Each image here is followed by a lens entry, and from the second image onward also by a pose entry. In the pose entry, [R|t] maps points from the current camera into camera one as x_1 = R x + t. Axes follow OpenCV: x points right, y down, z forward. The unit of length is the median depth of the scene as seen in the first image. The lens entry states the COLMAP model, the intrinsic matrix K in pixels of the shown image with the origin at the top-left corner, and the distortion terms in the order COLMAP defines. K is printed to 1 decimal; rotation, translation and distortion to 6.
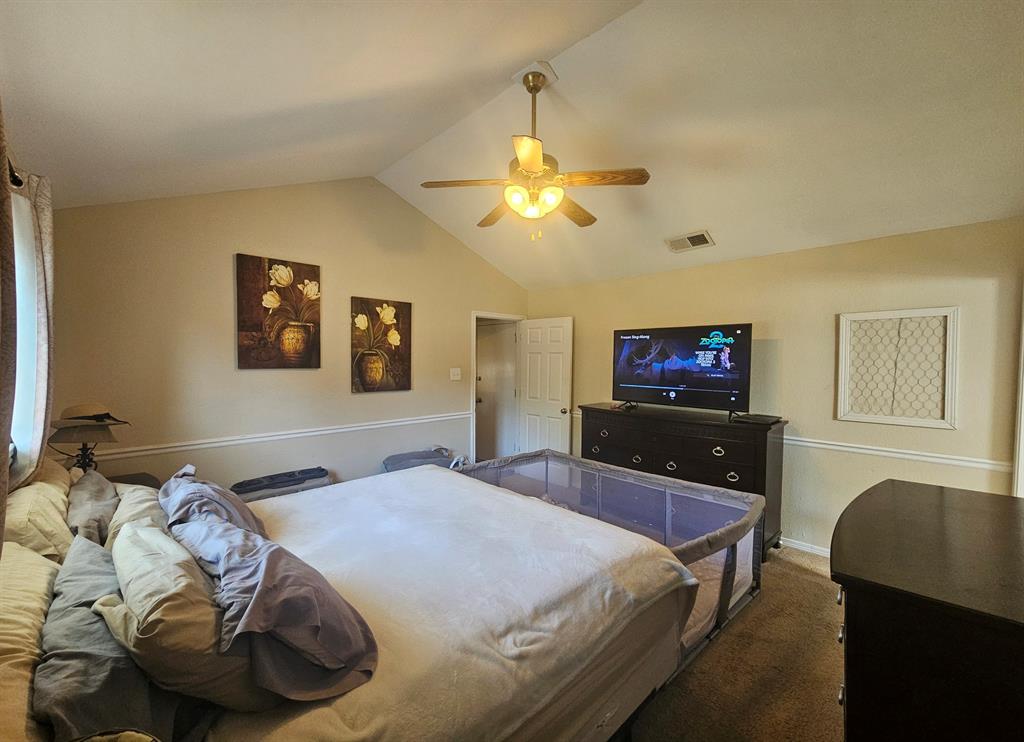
lens RADIAL K [[422.2, 0, 506.1], [0, 422.2, 371.7], [0, 0, 1]] dist [0.000774, 0.000314]
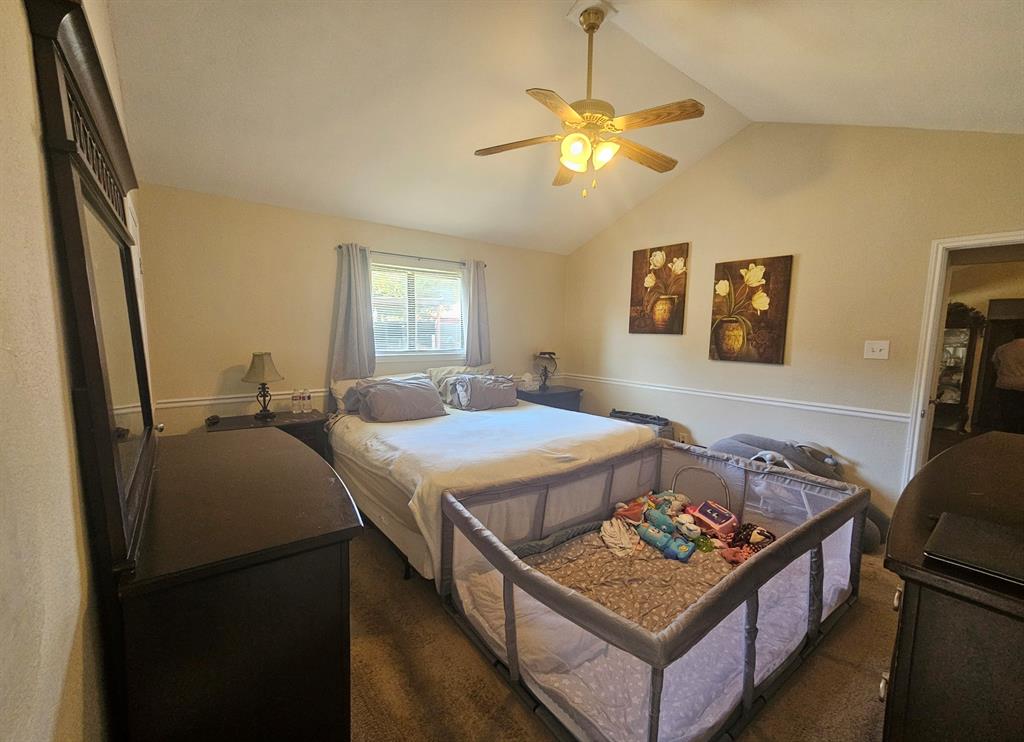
lens RADIAL K [[422.2, 0, 506.1], [0, 422.2, 371.7], [0, 0, 1]] dist [0.000774, 0.000314]
pose [[-0.109628, 0.094663, -0.989455, 0.746593], [-0.043220, 0.994059, 0.099892, -0.001488], [0.993033, 0.053715, -0.104885, 0.659505]]
